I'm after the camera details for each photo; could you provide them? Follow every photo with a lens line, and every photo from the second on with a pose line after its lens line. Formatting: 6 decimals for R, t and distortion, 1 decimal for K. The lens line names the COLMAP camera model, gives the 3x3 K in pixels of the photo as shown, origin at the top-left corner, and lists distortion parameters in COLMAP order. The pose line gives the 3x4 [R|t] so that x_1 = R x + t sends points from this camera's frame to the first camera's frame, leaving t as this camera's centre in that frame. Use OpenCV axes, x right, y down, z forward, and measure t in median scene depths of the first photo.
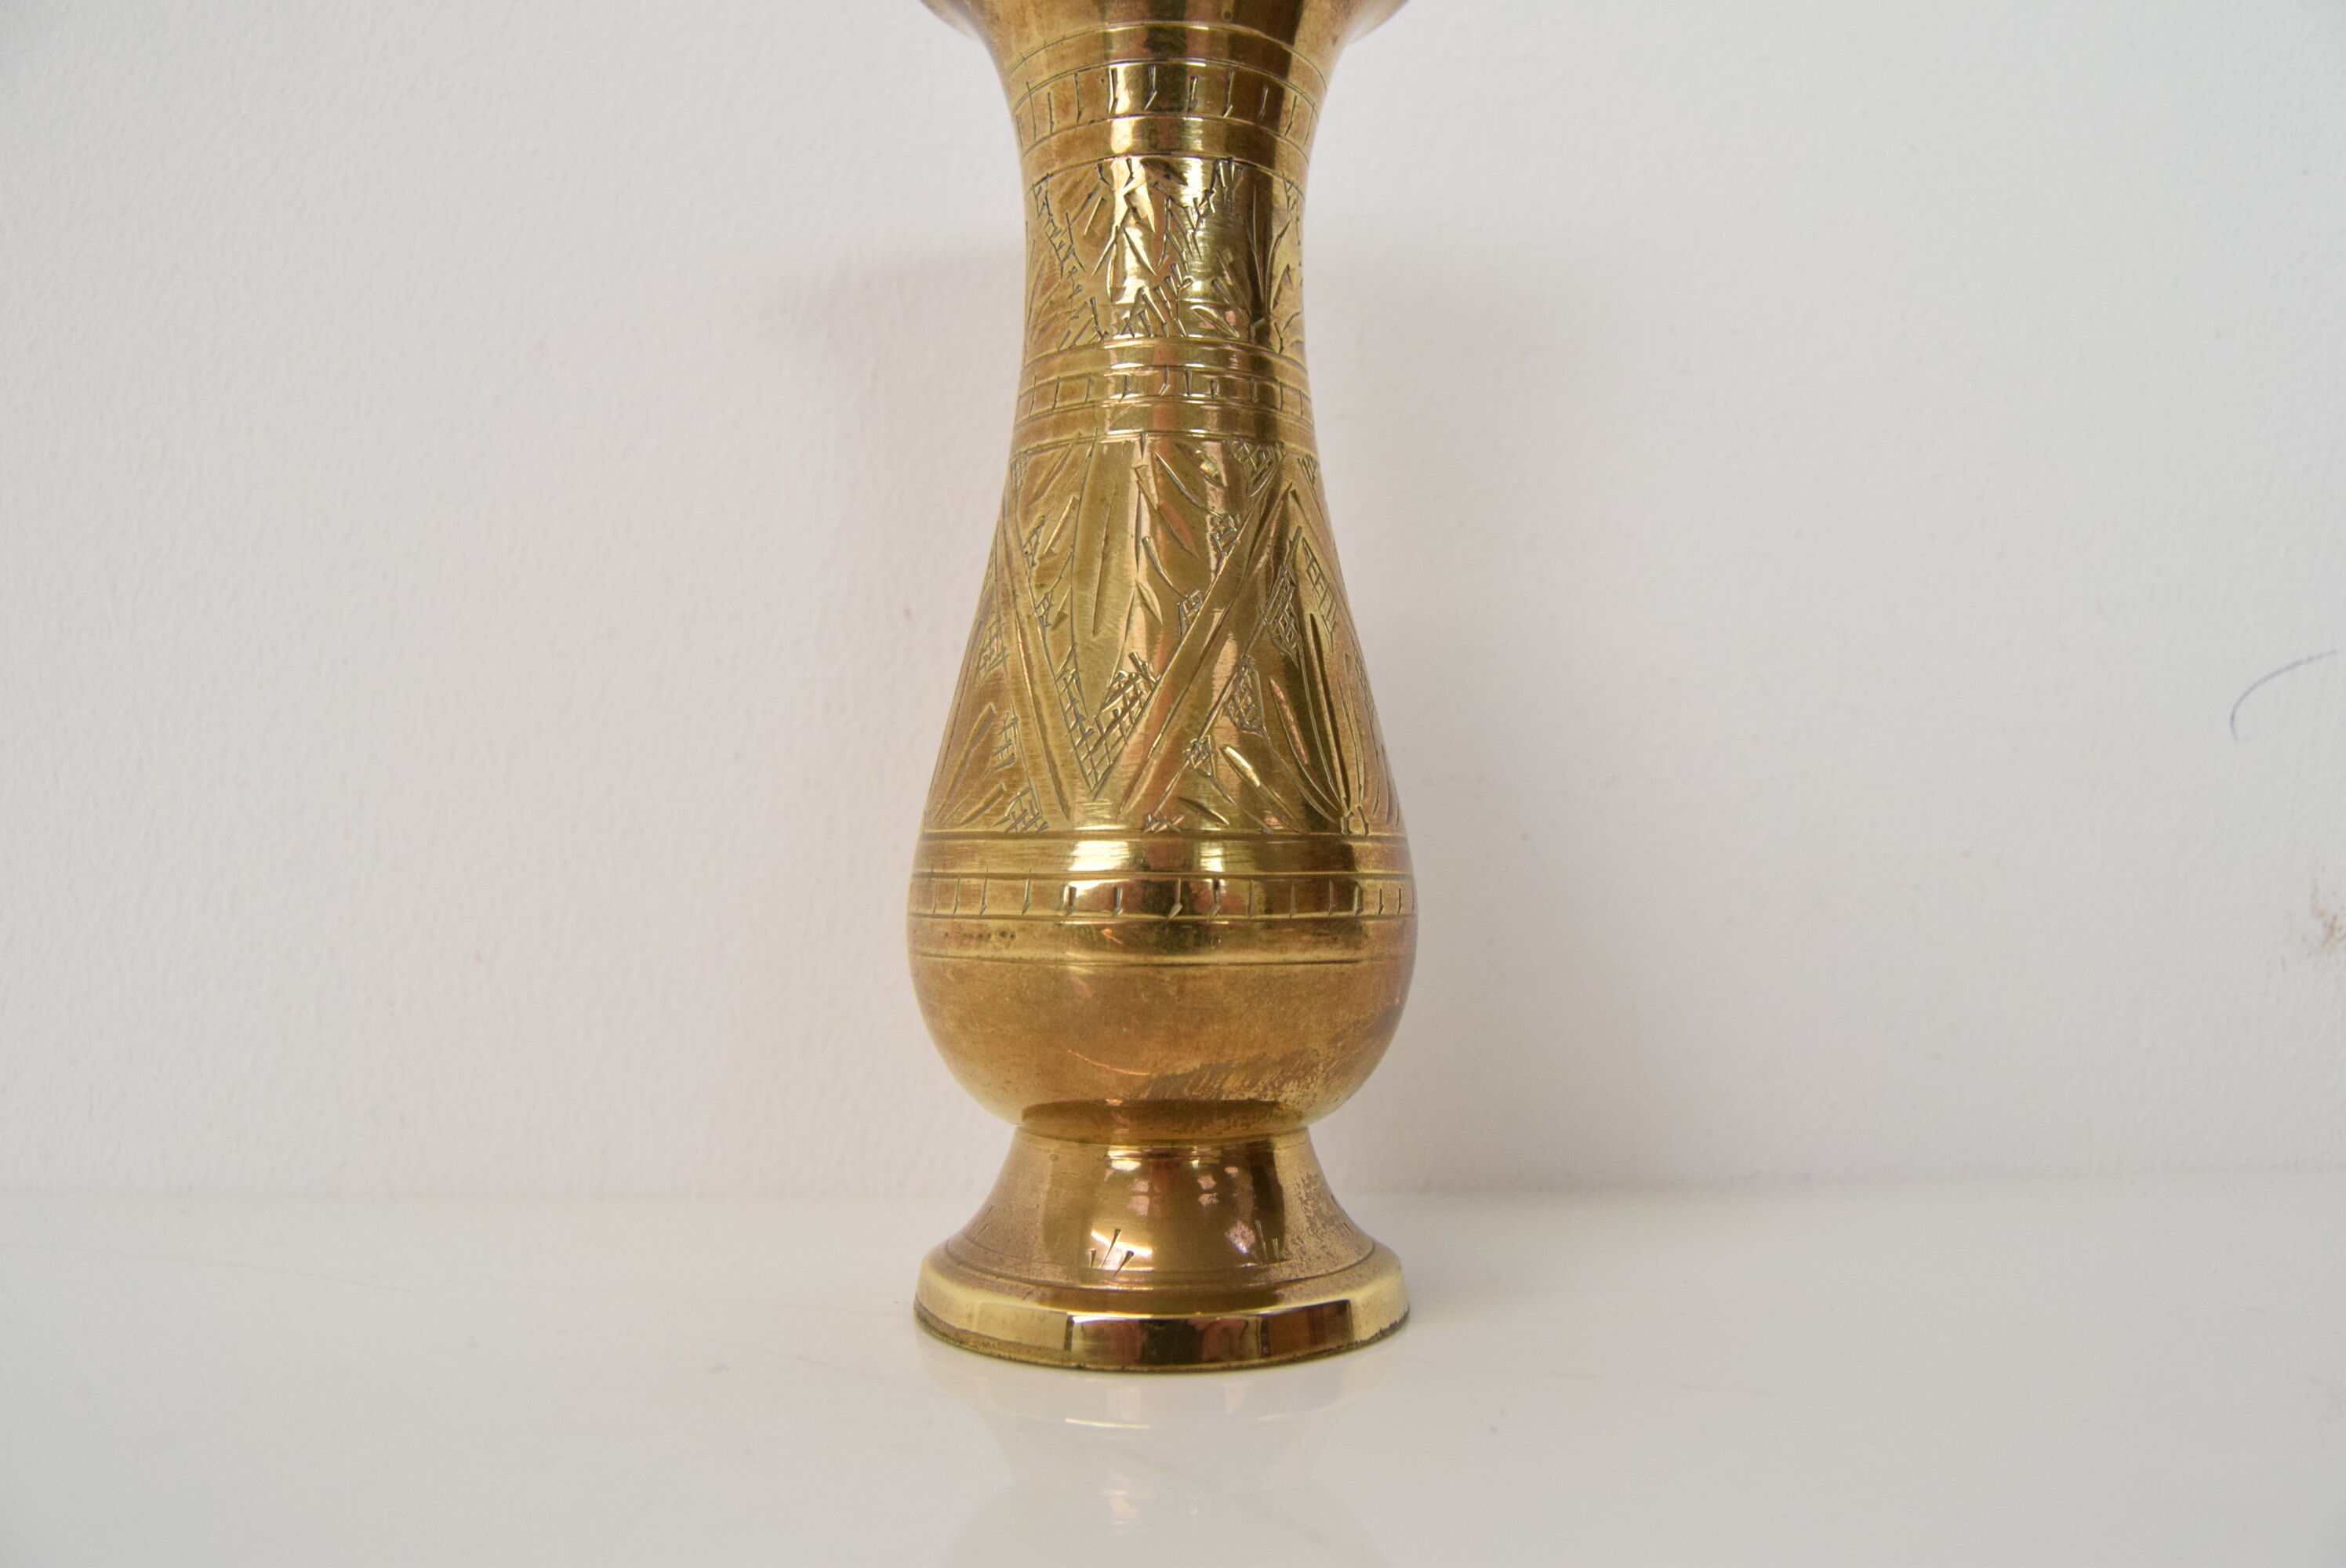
lens RADIAL K [[1933.8, 0, 1210.7], [0, 1933.8, 853.8], [0, 0, 1]] dist [-0.126679, 0.044199]
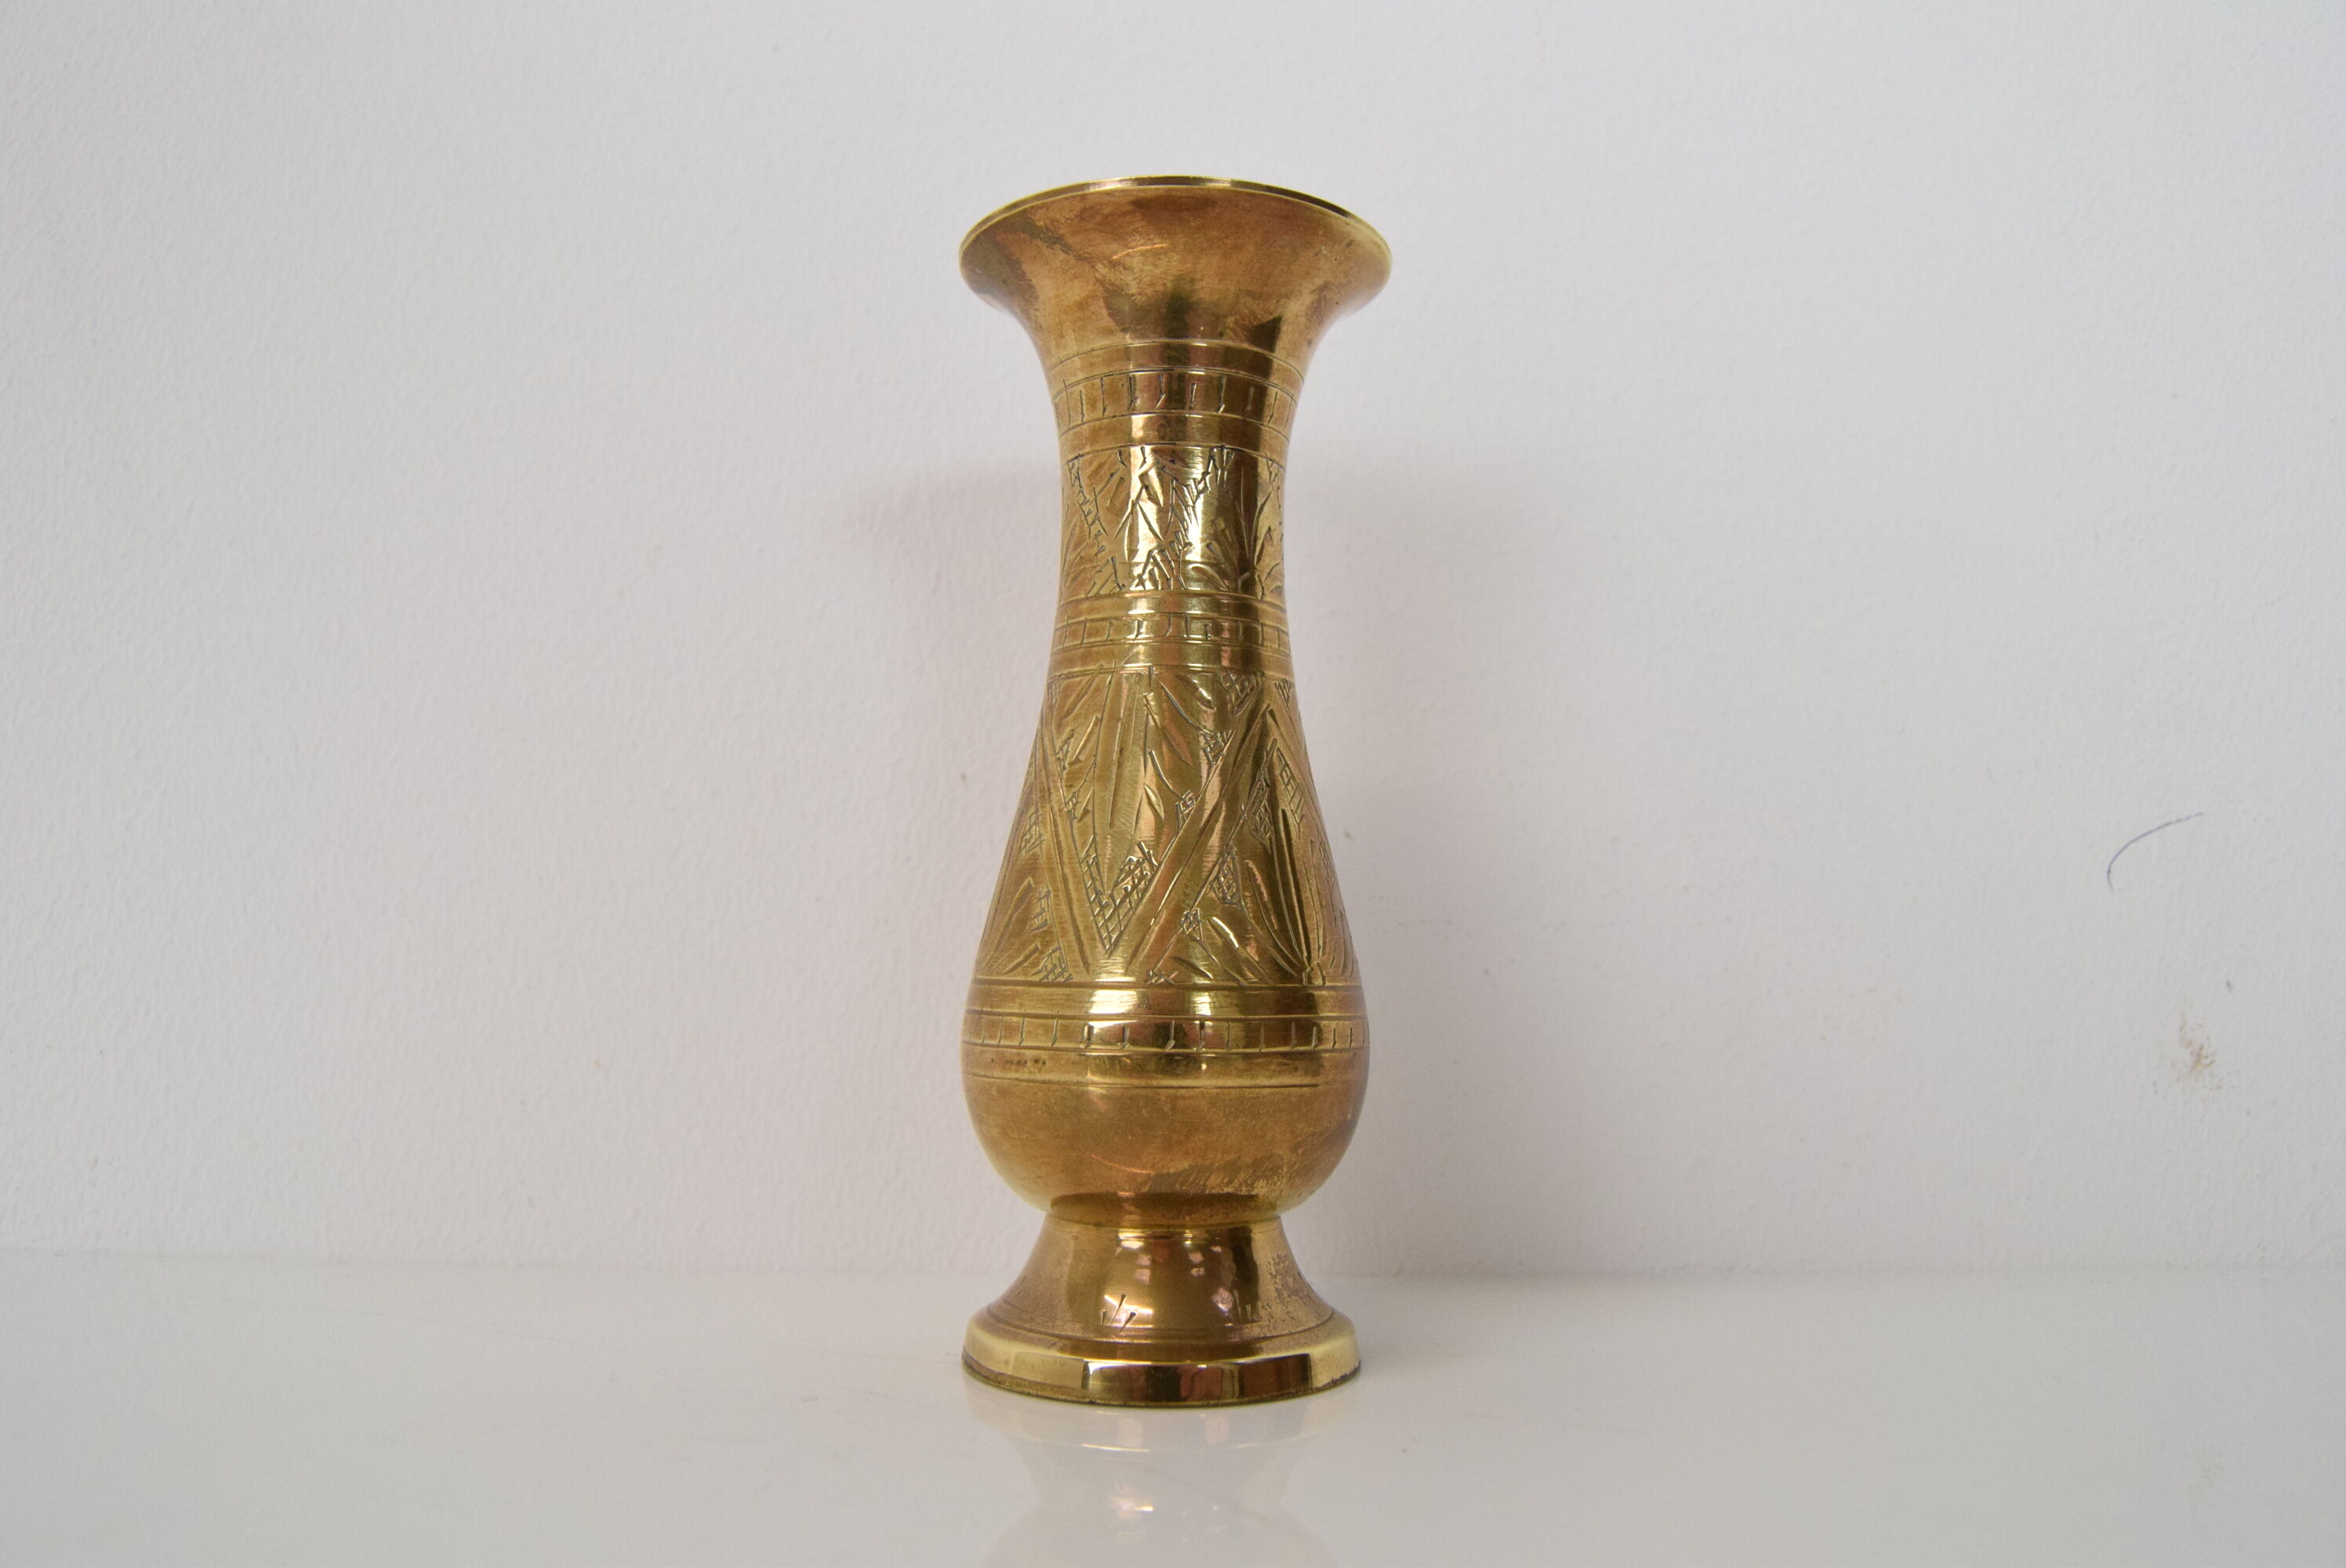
lens RADIAL K [[1933.8, 0, 1178.7], [0, 1933.8, 856.8], [0, 0, 1]] dist [-0.126679, 0.044199]
pose [[0.999079, 0.007846, -0.042176, 0.025129], [-0.009879, 0.998788, -0.048211, -0.021062], [0.041747, 0.048583, 0.997946, -0.179097]]
